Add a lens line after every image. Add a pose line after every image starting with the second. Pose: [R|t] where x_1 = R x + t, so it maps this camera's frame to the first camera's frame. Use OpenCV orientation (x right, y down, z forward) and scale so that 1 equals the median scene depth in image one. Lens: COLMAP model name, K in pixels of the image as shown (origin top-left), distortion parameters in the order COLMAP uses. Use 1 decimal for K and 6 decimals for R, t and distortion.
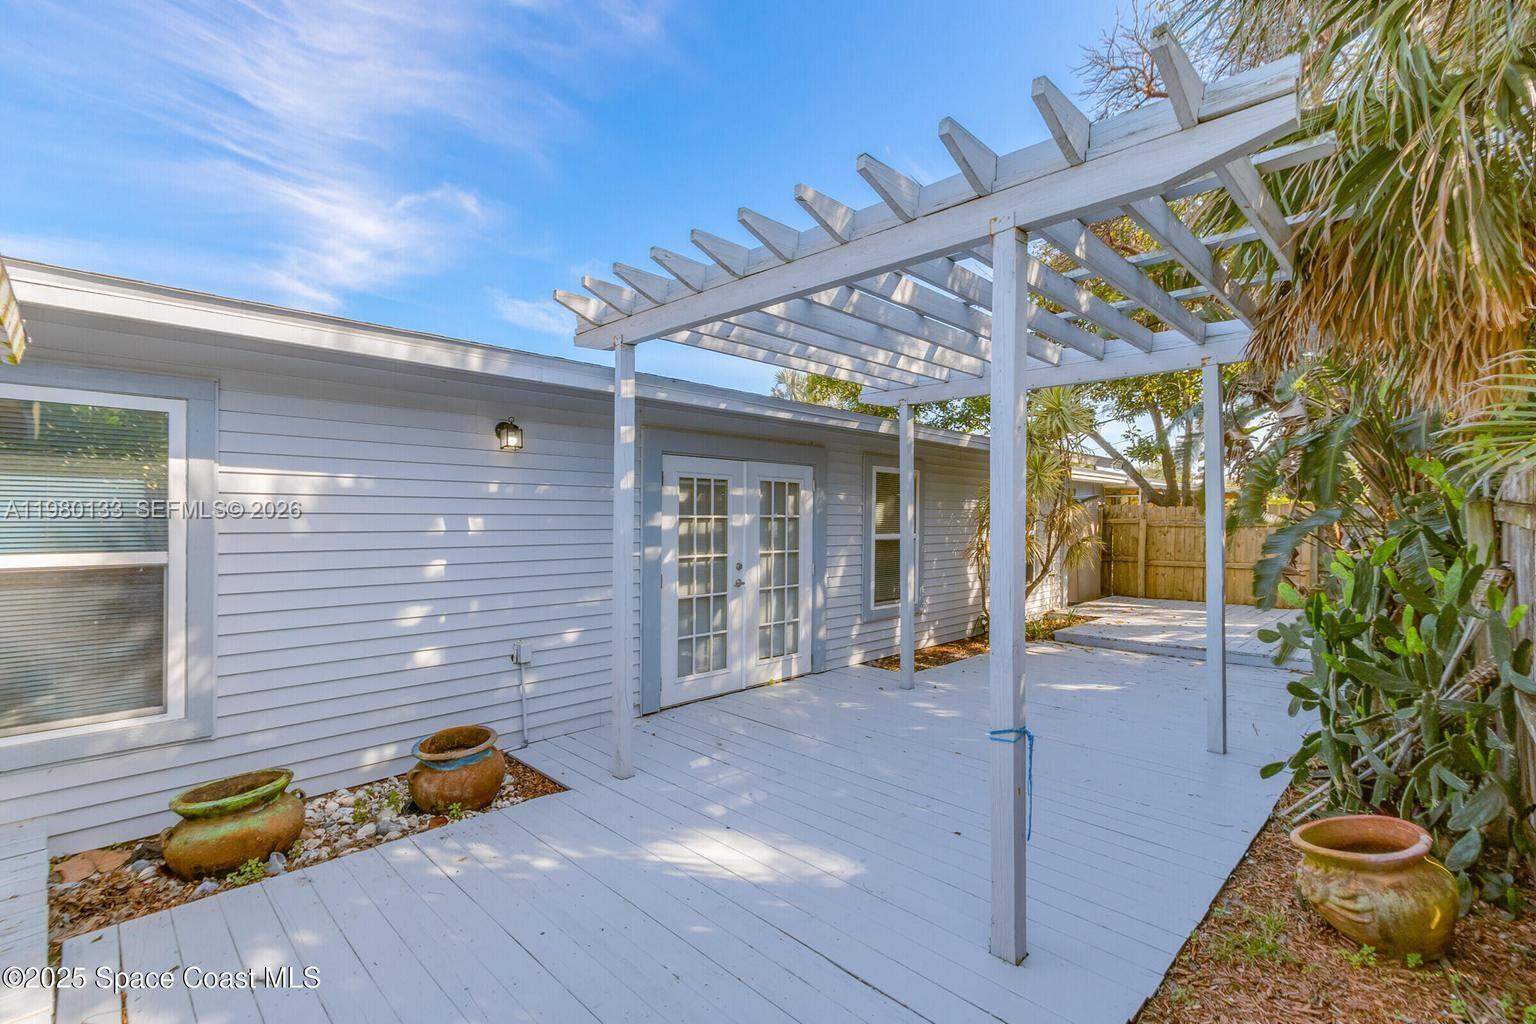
lens RADIAL K [[706.5, 0, 768.0], [0, 706.5, 512.0], [0, 0, 1]] dist [-0.000736, -0.000641]
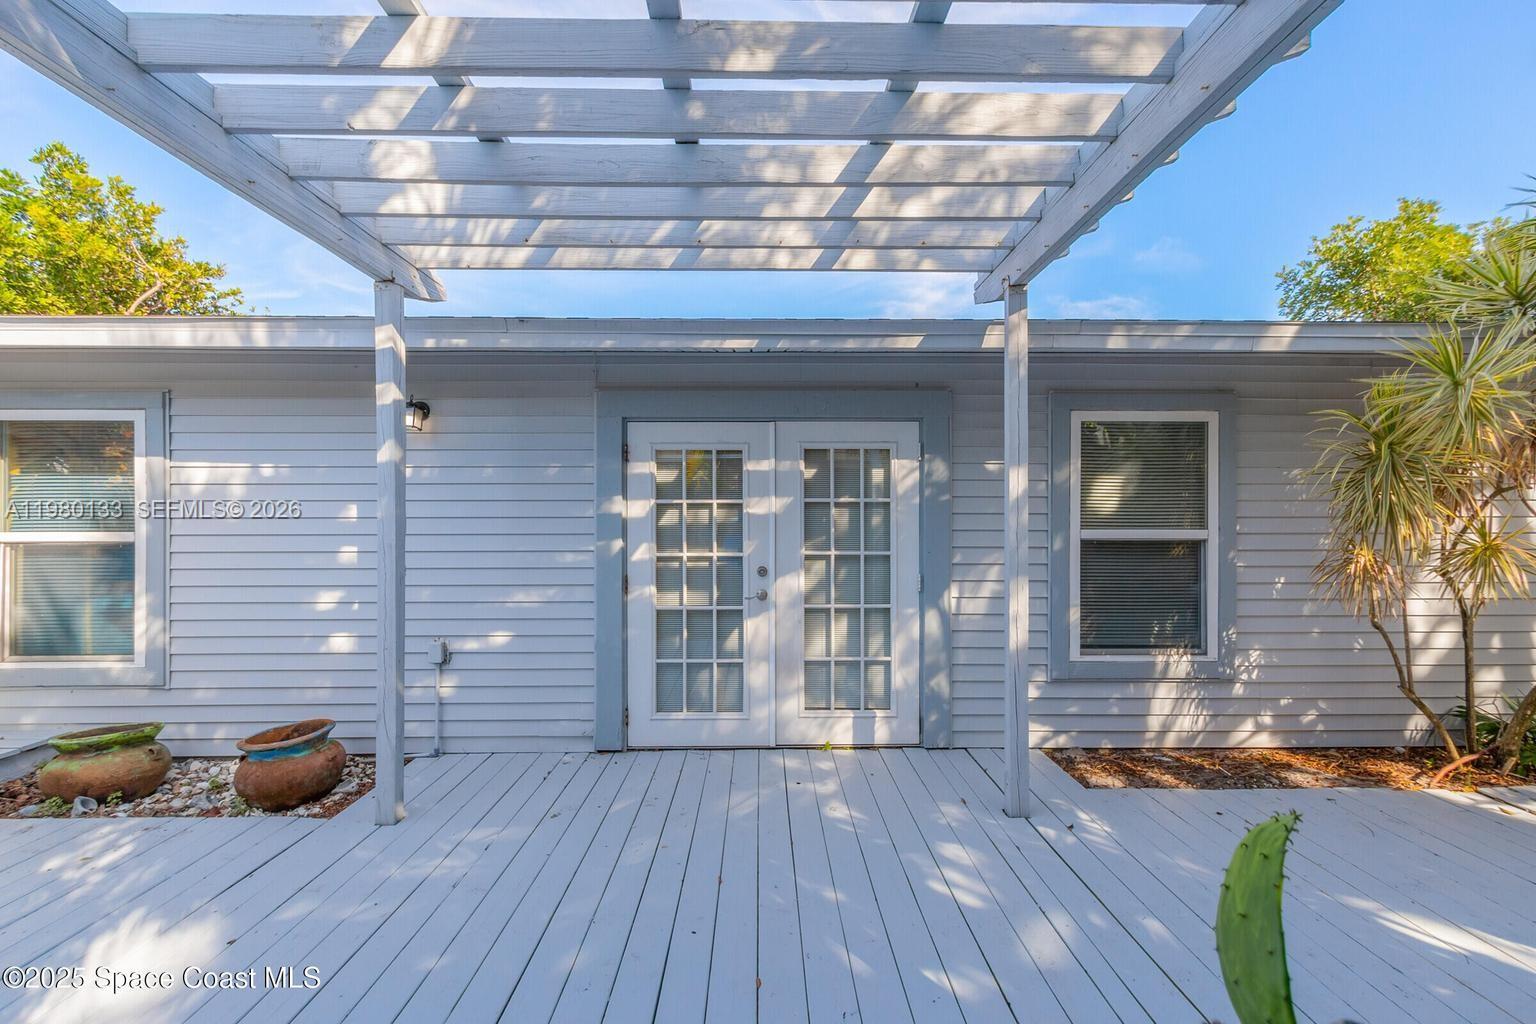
lens RADIAL K [[672.0, 0, 768.0], [0, 672.0, 512.0], [0, 0, 1]] dist [0.001285, -0.000049]
pose [[0.709903, -0.010134, -0.704227, 0.457282], [0.009464, 0.999943, -0.004849, 0.021616], [0.704236, -0.003223, 0.709959, 0.549528]]
